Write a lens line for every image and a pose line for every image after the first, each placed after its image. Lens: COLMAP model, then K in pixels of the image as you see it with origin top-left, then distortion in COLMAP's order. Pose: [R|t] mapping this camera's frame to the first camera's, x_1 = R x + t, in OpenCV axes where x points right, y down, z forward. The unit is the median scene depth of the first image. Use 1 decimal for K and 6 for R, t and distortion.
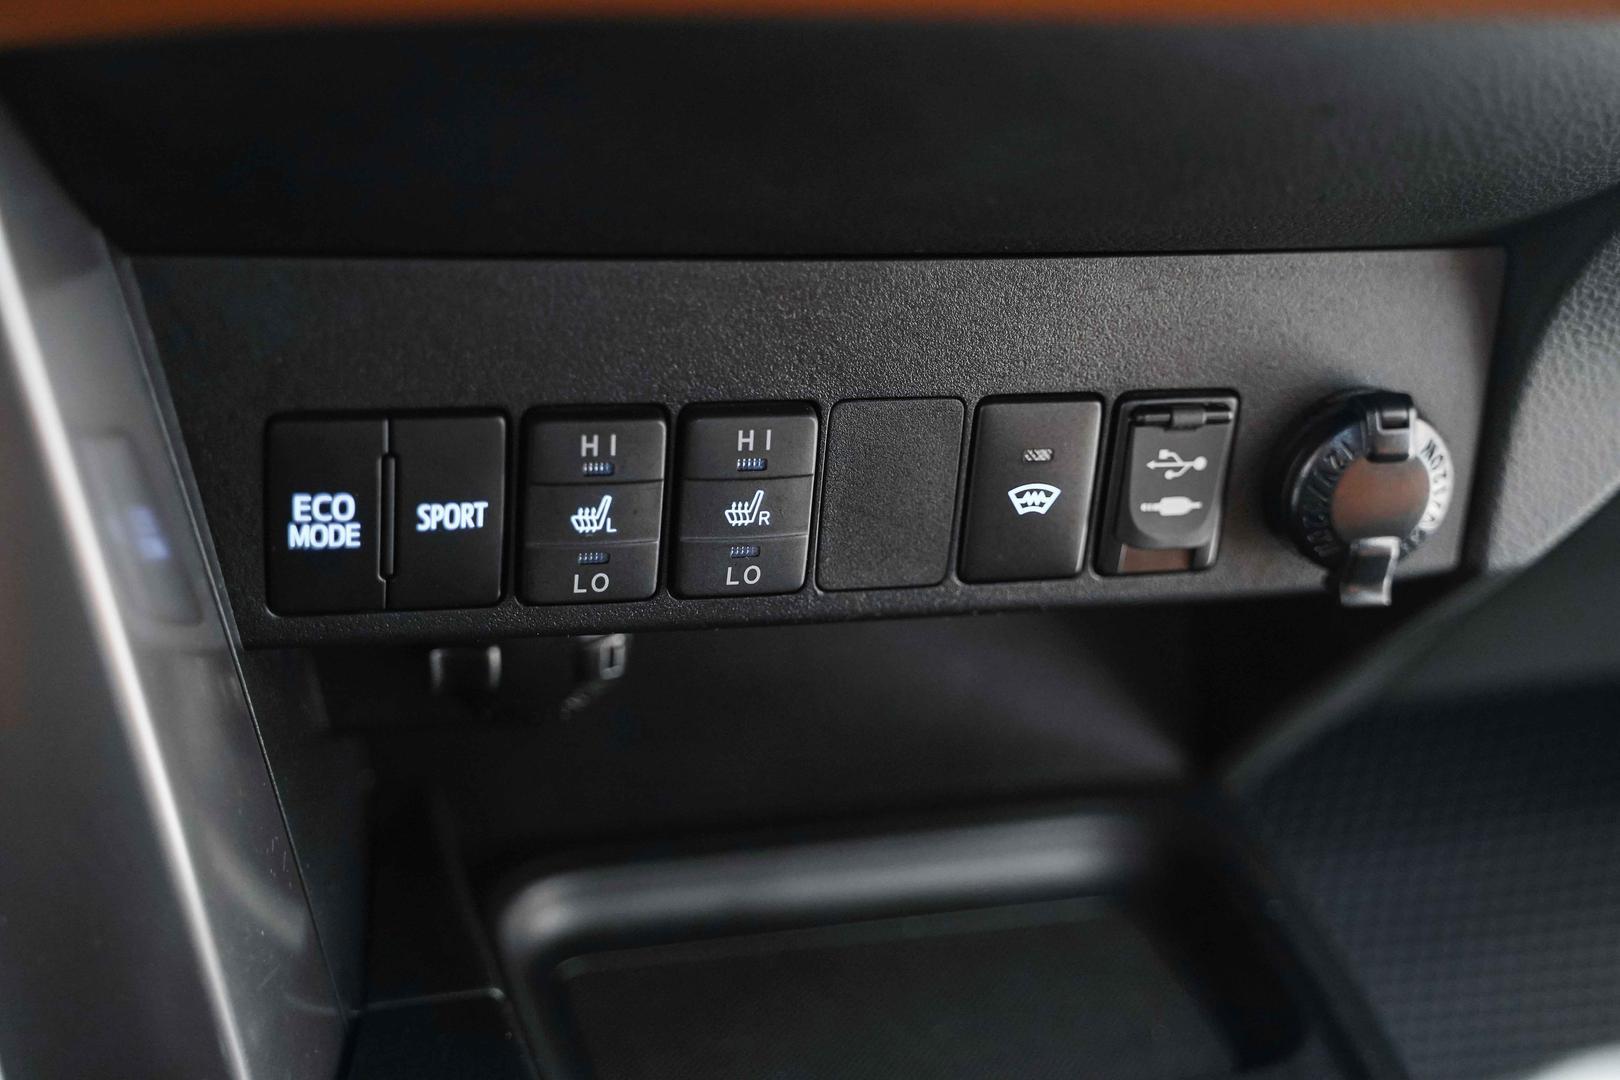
lens RADIAL K [[2271.6, 0, 809.3], [0, 2271.6, 540.7], [0, 0, 1]] dist [0.018303, 0.000000]
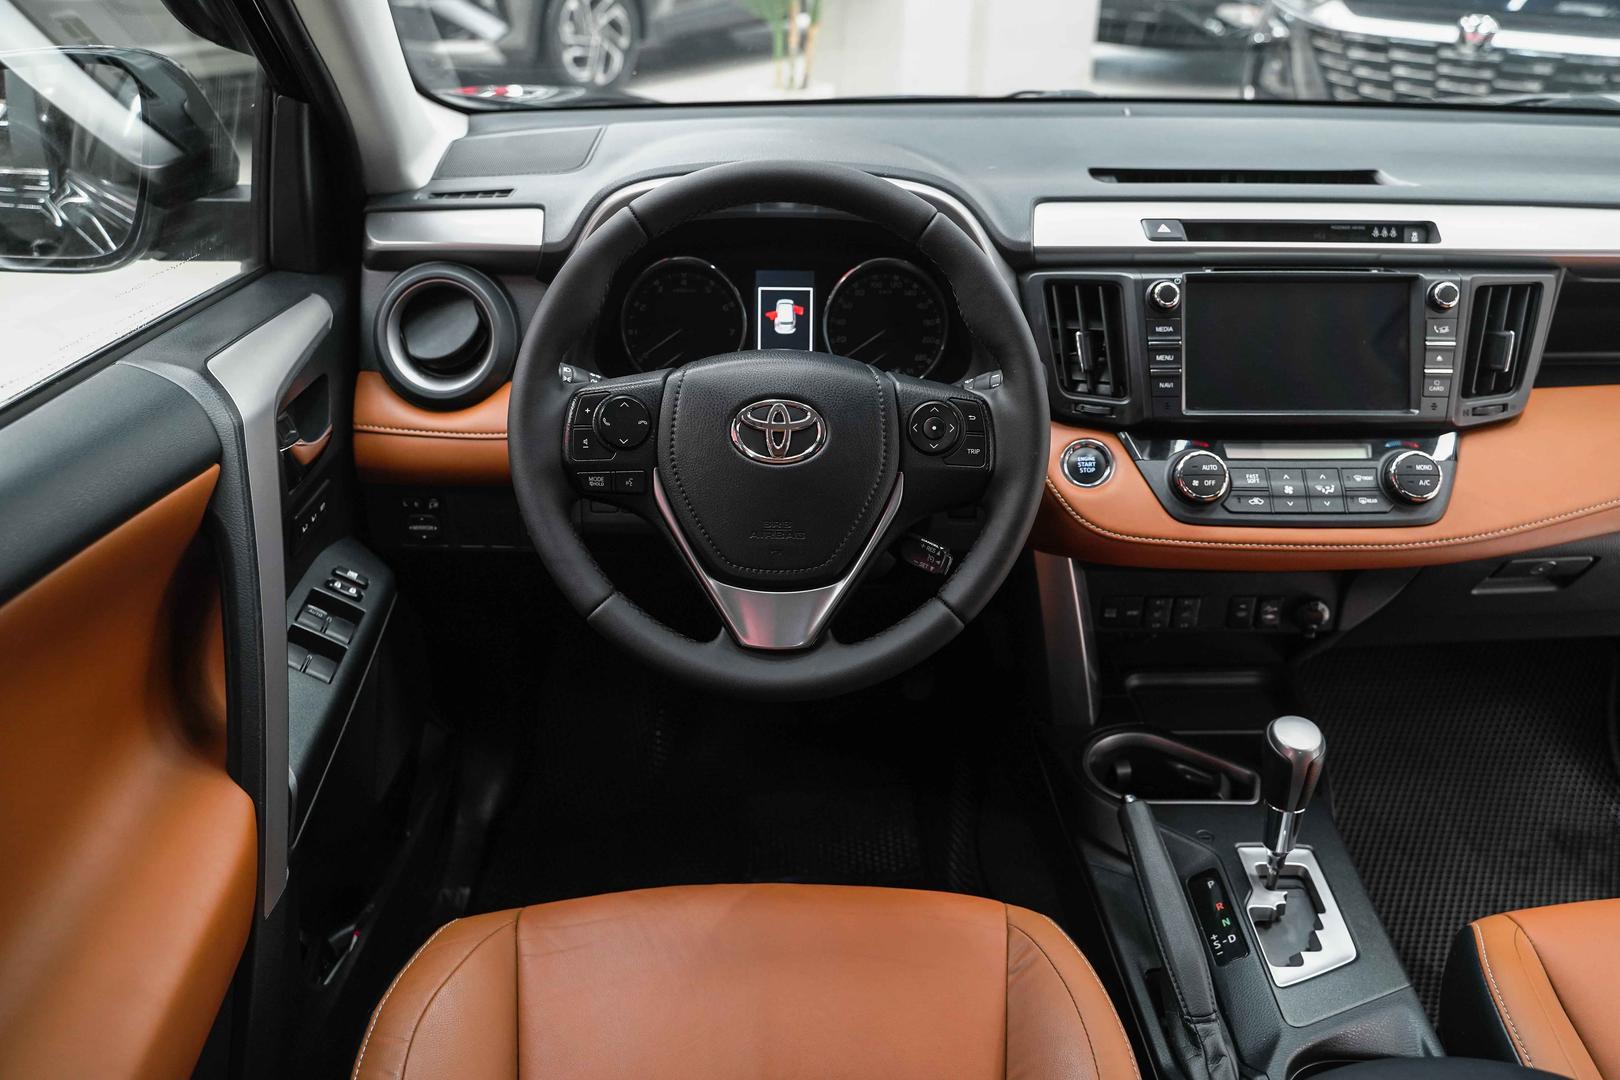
lens RADIAL K [[1333.4, 0, 799.1], [0, 1333.4, 544.2], [0, 0, 1]] dist [-0.017389, 0.014763]
pose [[0.961321, 0.062467, -0.268255, -0.071579], [-0.041554, 0.995687, 0.082946, -0.399678], [0.272279, -0.068590, 0.959770, -2.276225]]
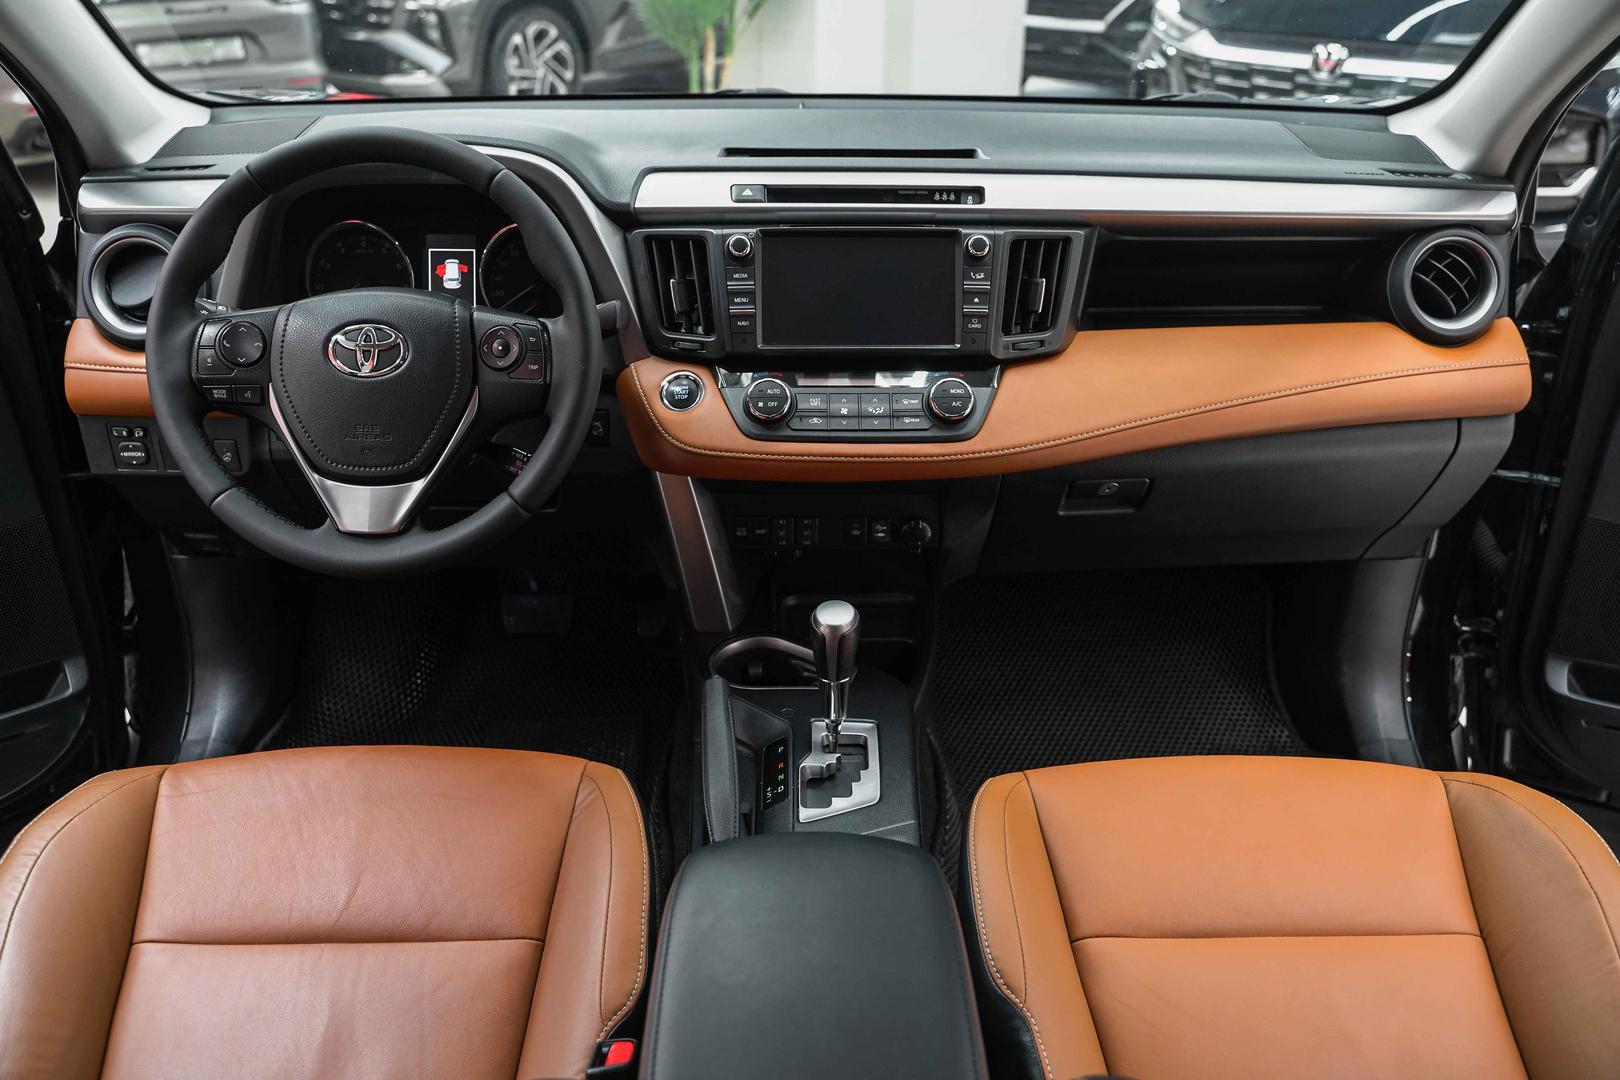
lens RADIAL K [[1333.4, 0, 816.0], [0, 1333.4, 543.2], [0, 0, 1]] dist [-0.017389, 0.014763]
pose [[0.962382, 0.053126, -0.266457, 0.958417], [-0.040173, 0.997742, 0.053832, -0.179332], [0.268715, -0.041103, 0.962342, -2.490185]]
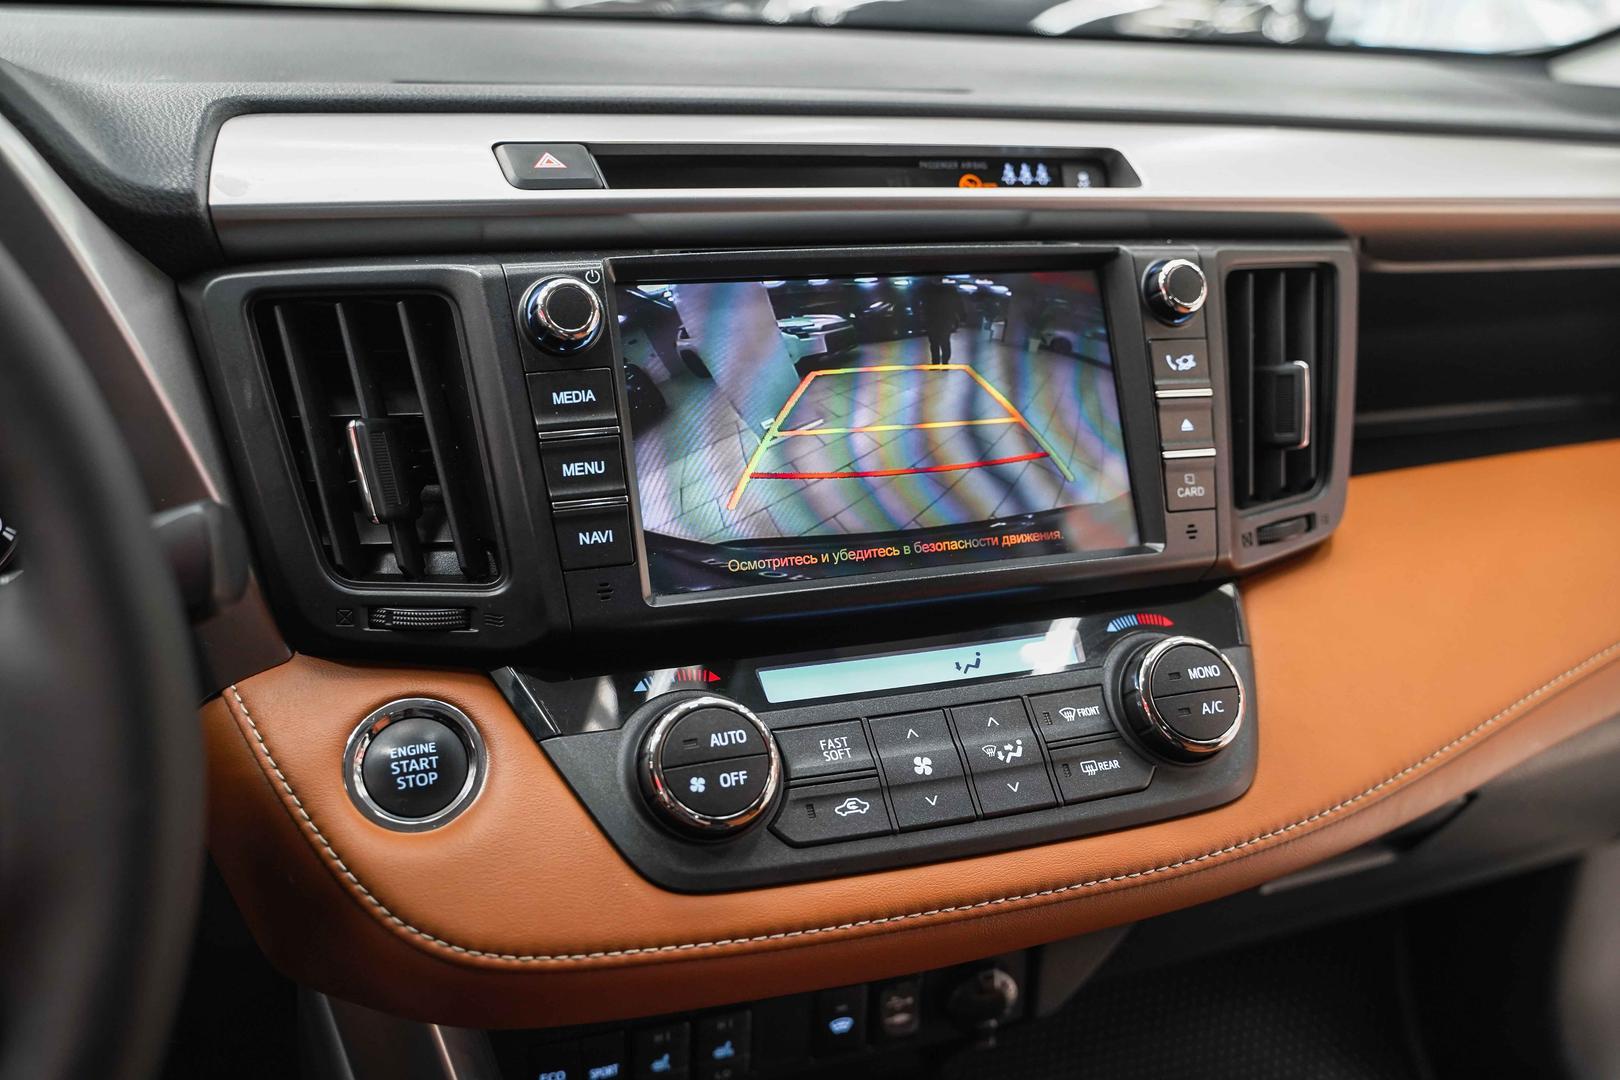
lens RADIAL K [[1557.2, 0, 816.7], [0, 1557.2, 536.4], [0, 0, 1]] dist [-0.005238, 0.000000]
pose [[0.995325, -0.062326, 0.073785, -0.016241], [0.066018, 0.996629, -0.048708, -0.458425], [-0.070500, 0.053352, 0.996084, -0.666006]]
